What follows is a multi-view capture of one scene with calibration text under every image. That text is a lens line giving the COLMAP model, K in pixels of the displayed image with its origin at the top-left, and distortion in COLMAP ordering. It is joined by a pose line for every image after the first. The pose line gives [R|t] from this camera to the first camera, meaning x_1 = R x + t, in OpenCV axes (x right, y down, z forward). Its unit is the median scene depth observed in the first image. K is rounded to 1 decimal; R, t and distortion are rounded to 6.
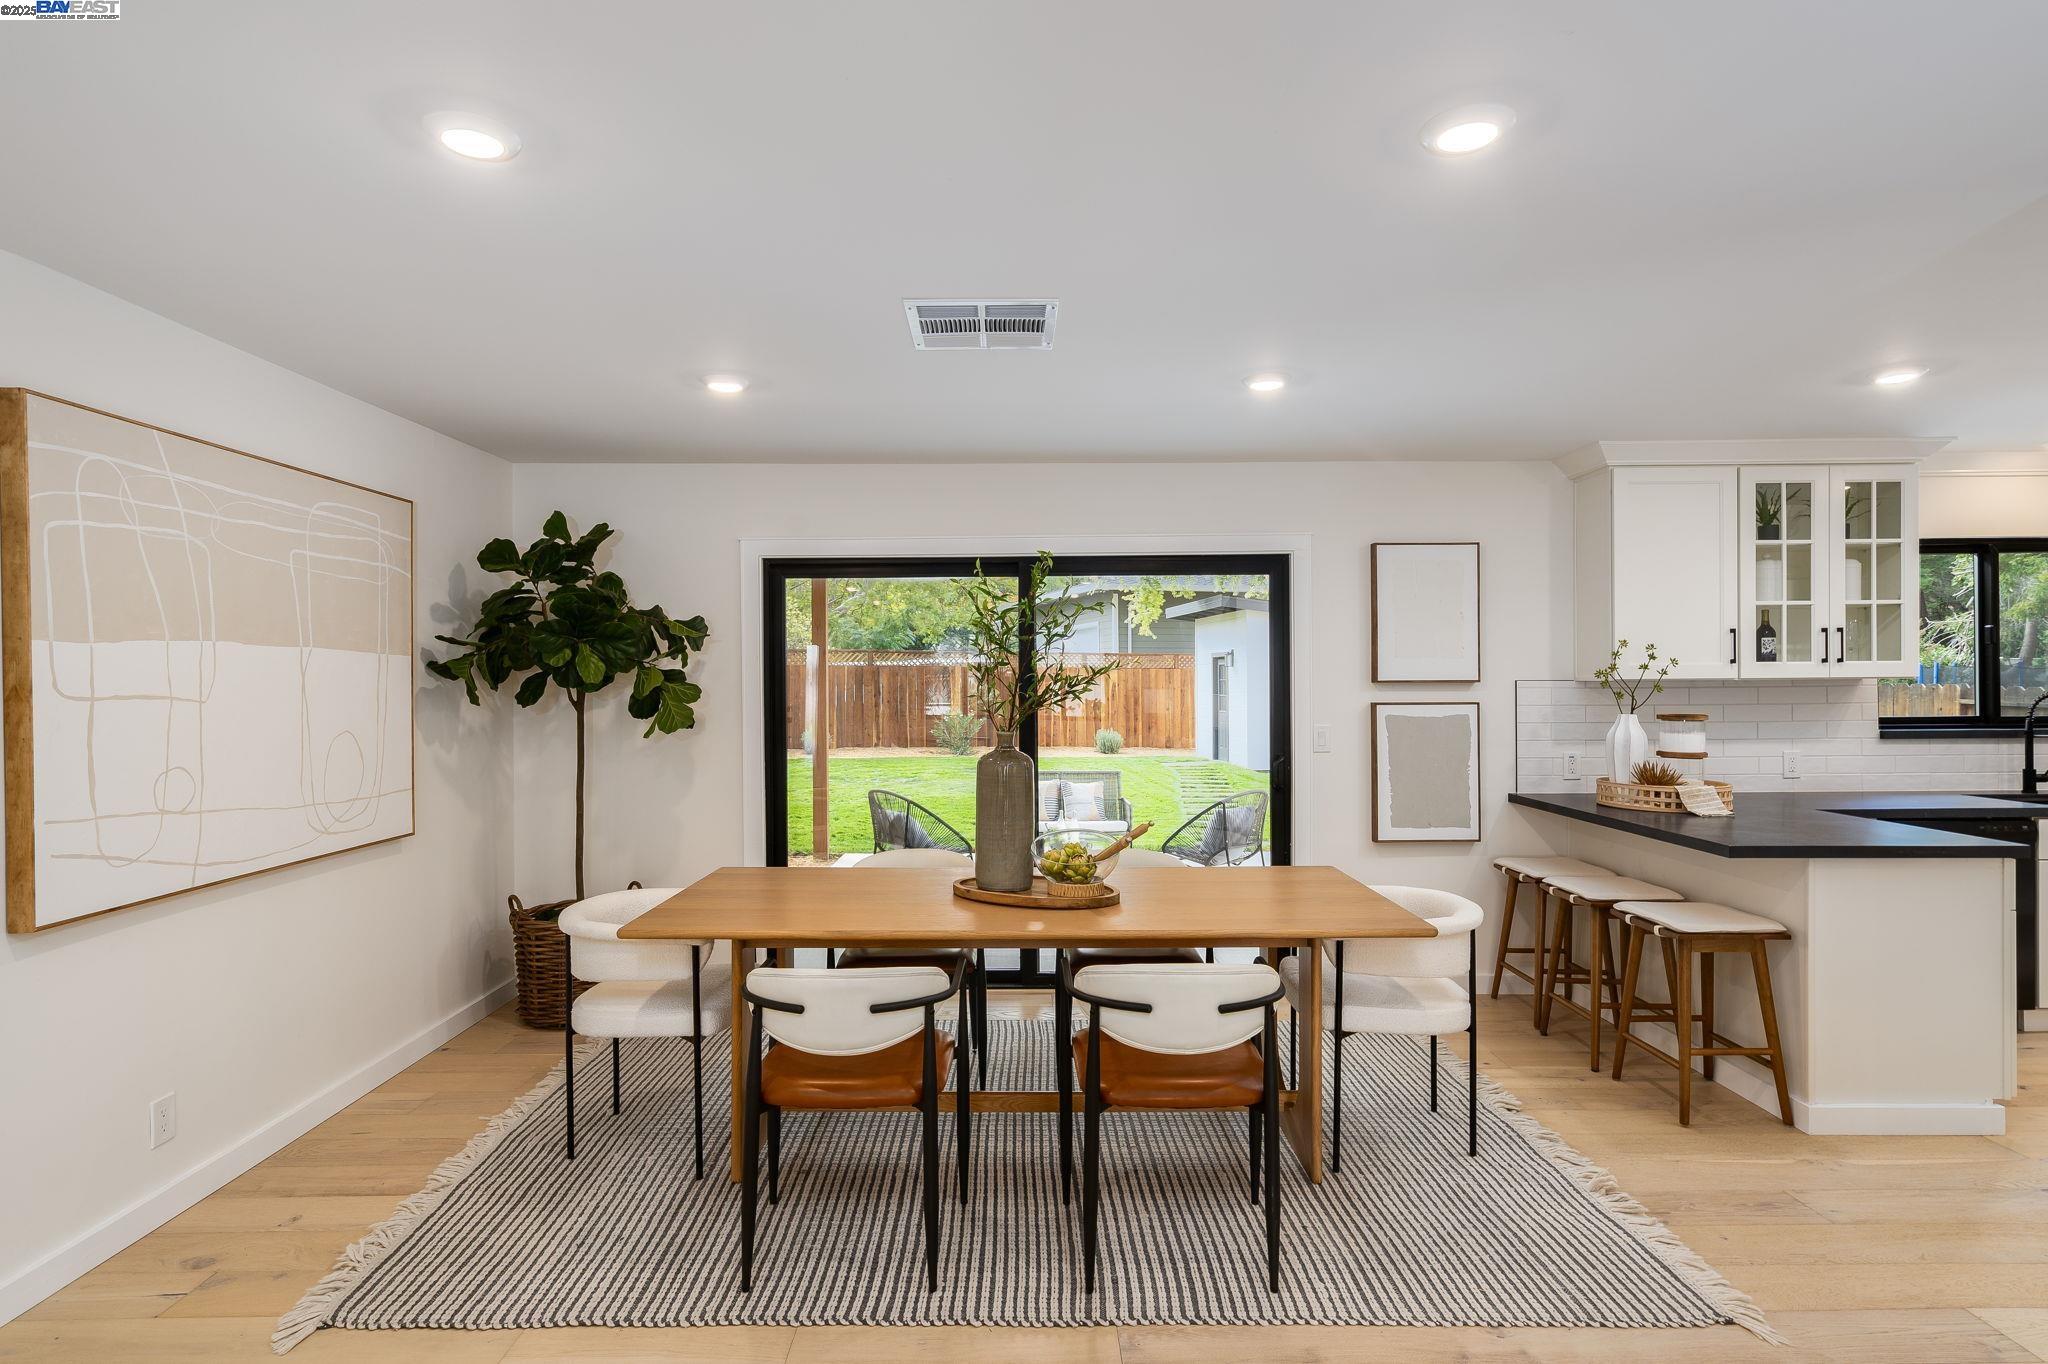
lens RADIAL K [[1079.7, 0, 1008.6], [0, 1079.7, 683.7], [0, 0, 1]] dist [-0.001577, -0.000718]
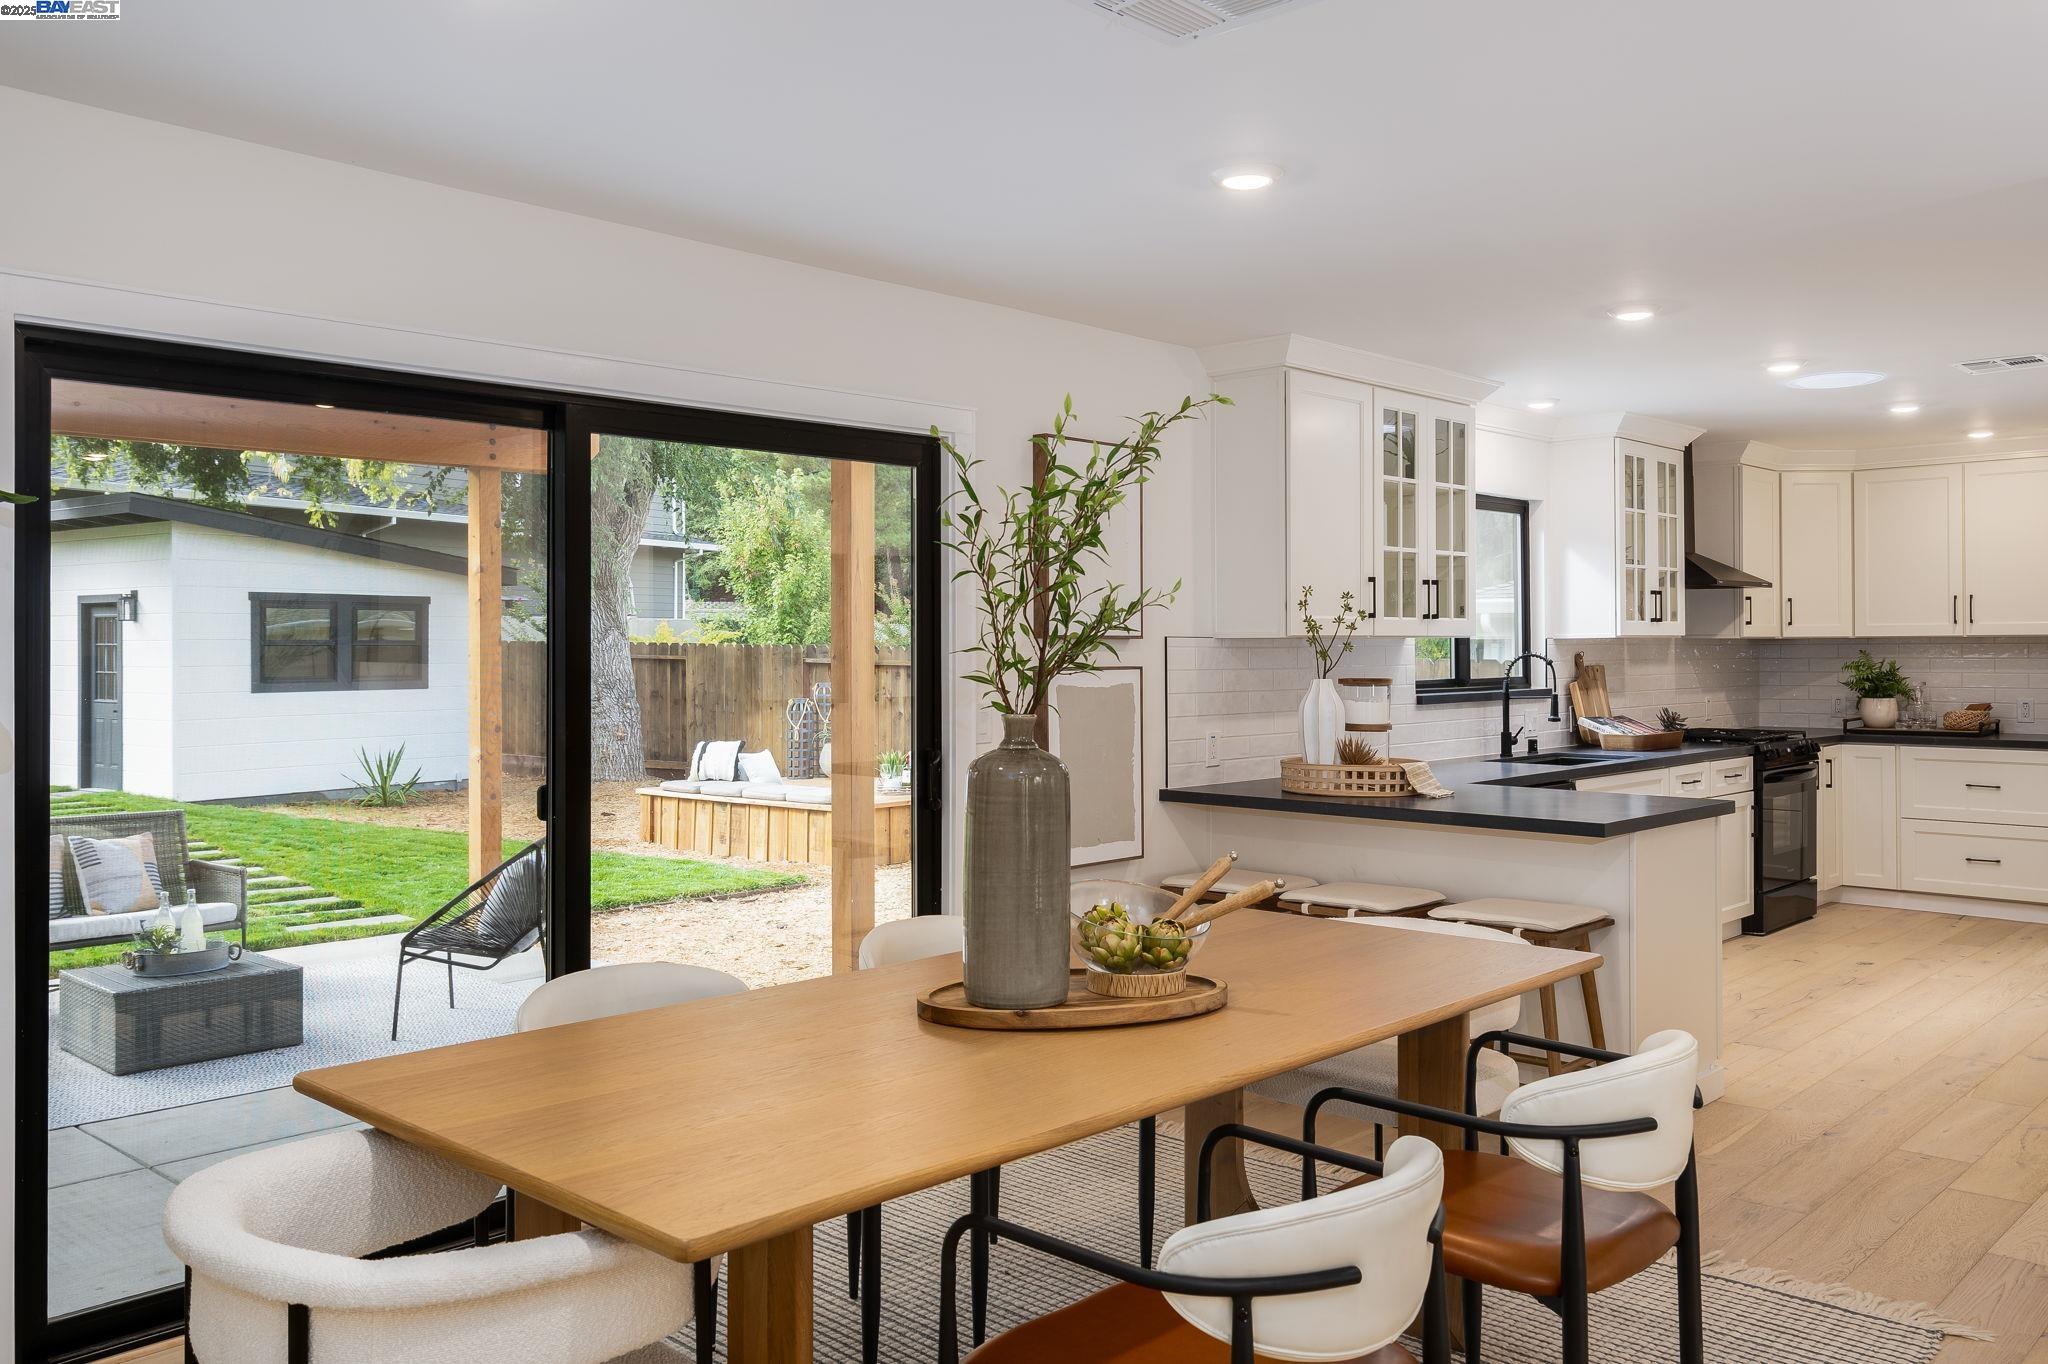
lens RADIAL K [[1617.9, 0, 1017.8], [0, 1617.9, 670.2], [0, 0, 1]] dist [0.012322, -0.005112]
pose [[0.678388, -0.006050, 0.734679, -0.451604], [0.000069, 0.999967, 0.008171, 0.011704], [-0.734704, -0.005492, 0.678366, 0.340492]]
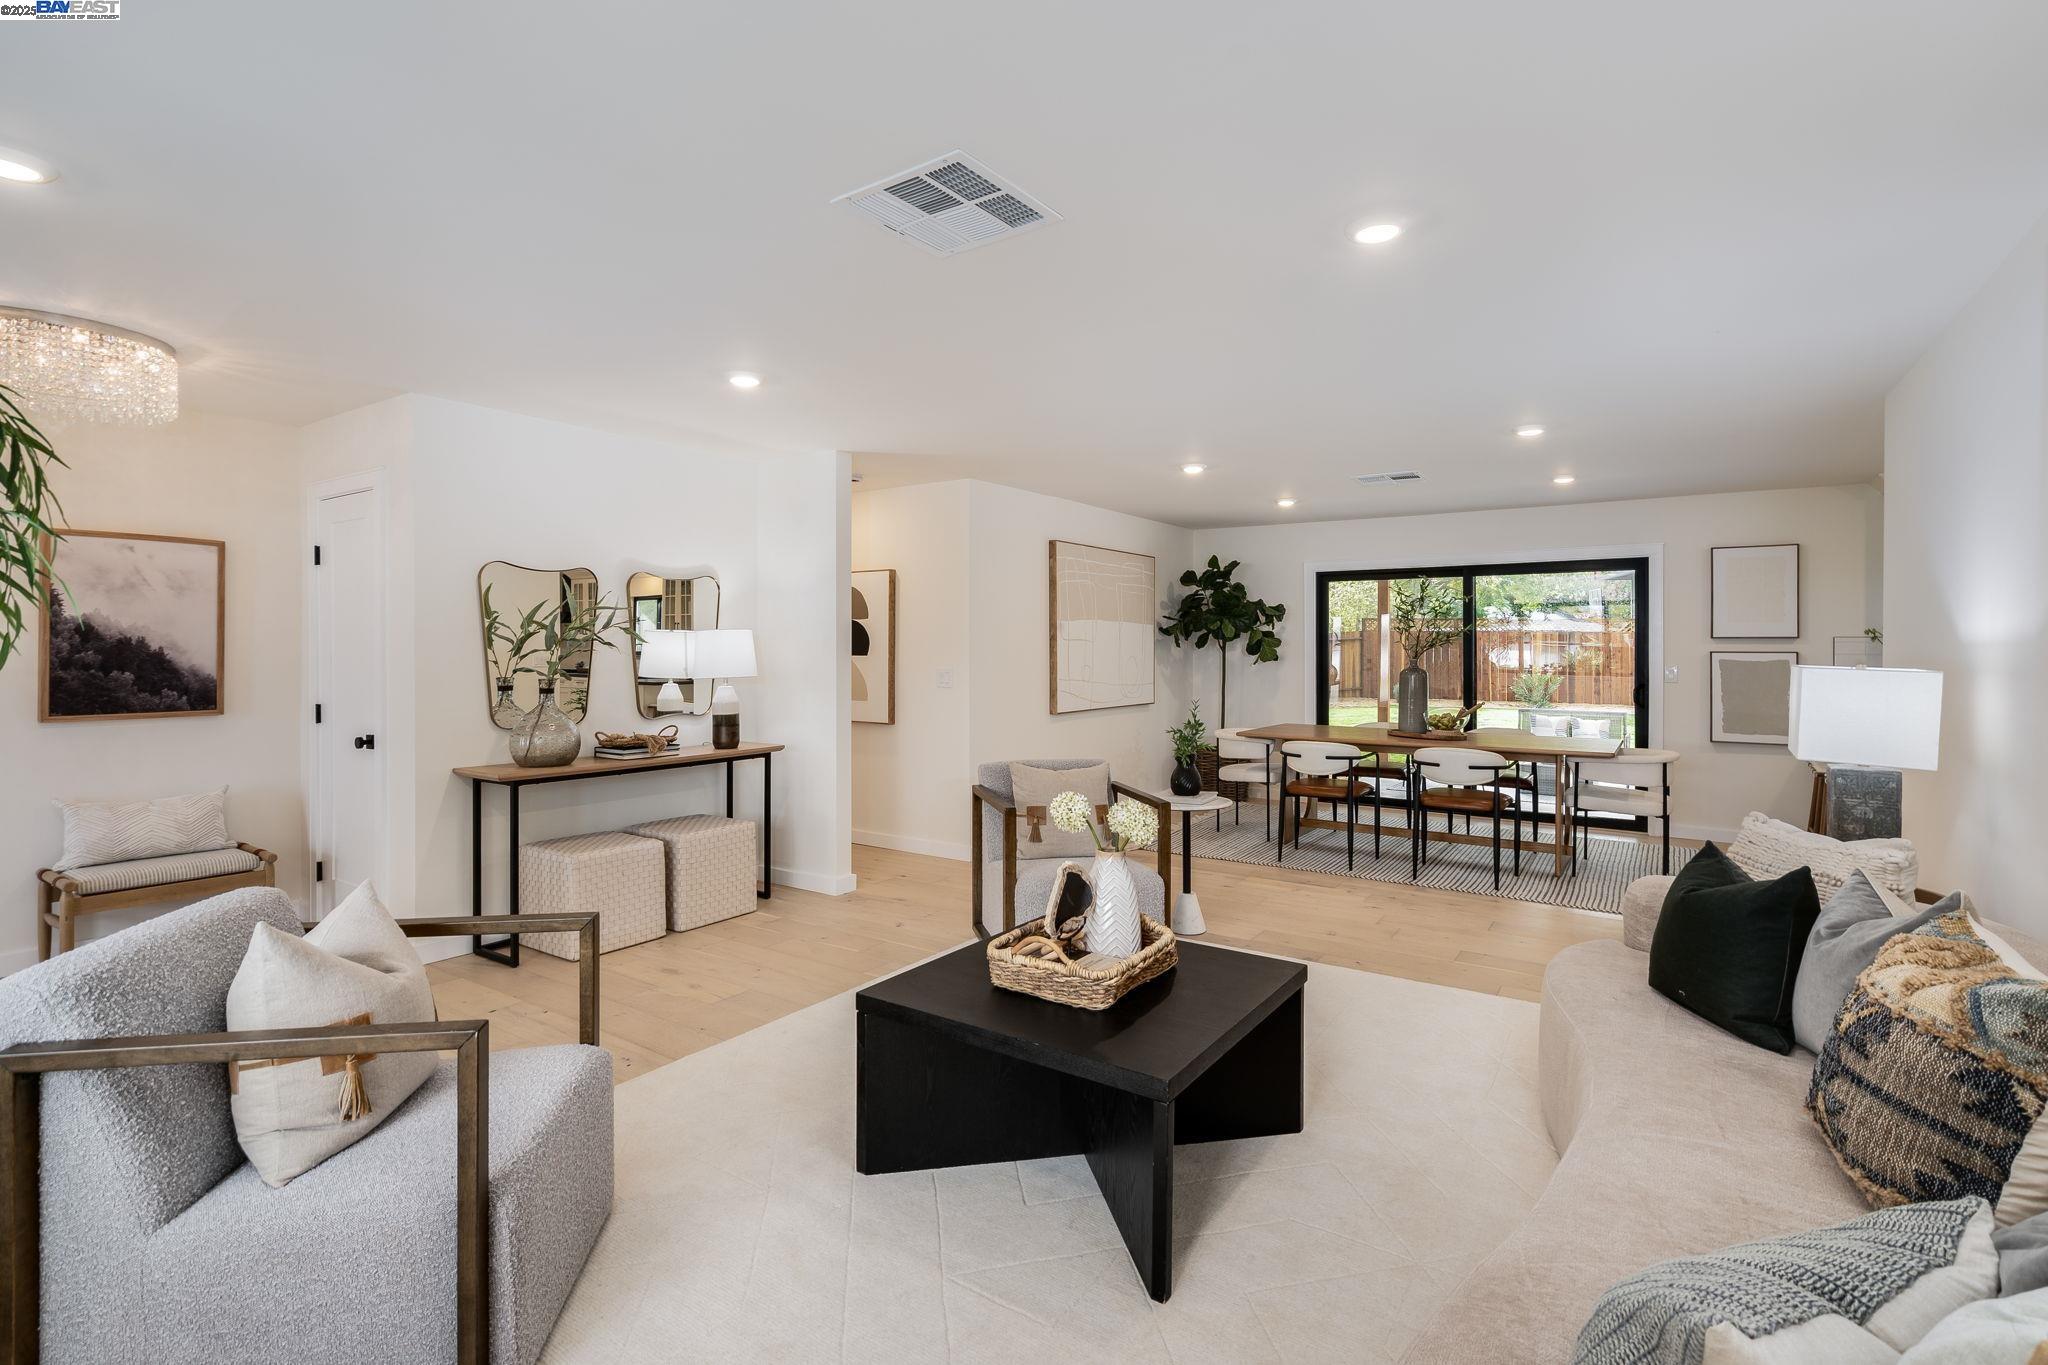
lens RADIAL K [[946.1, 0, 1024.5], [0, 946.1, 652.5], [0, 0, 1]] dist [0.009519, 0.000310]
pose [[0.831705, 0.010005, -0.555128, 0.295696], [-0.006654, 0.999945, 0.008052, 0.016228], [0.555178, -0.003003, 0.831726, -0.728650]]
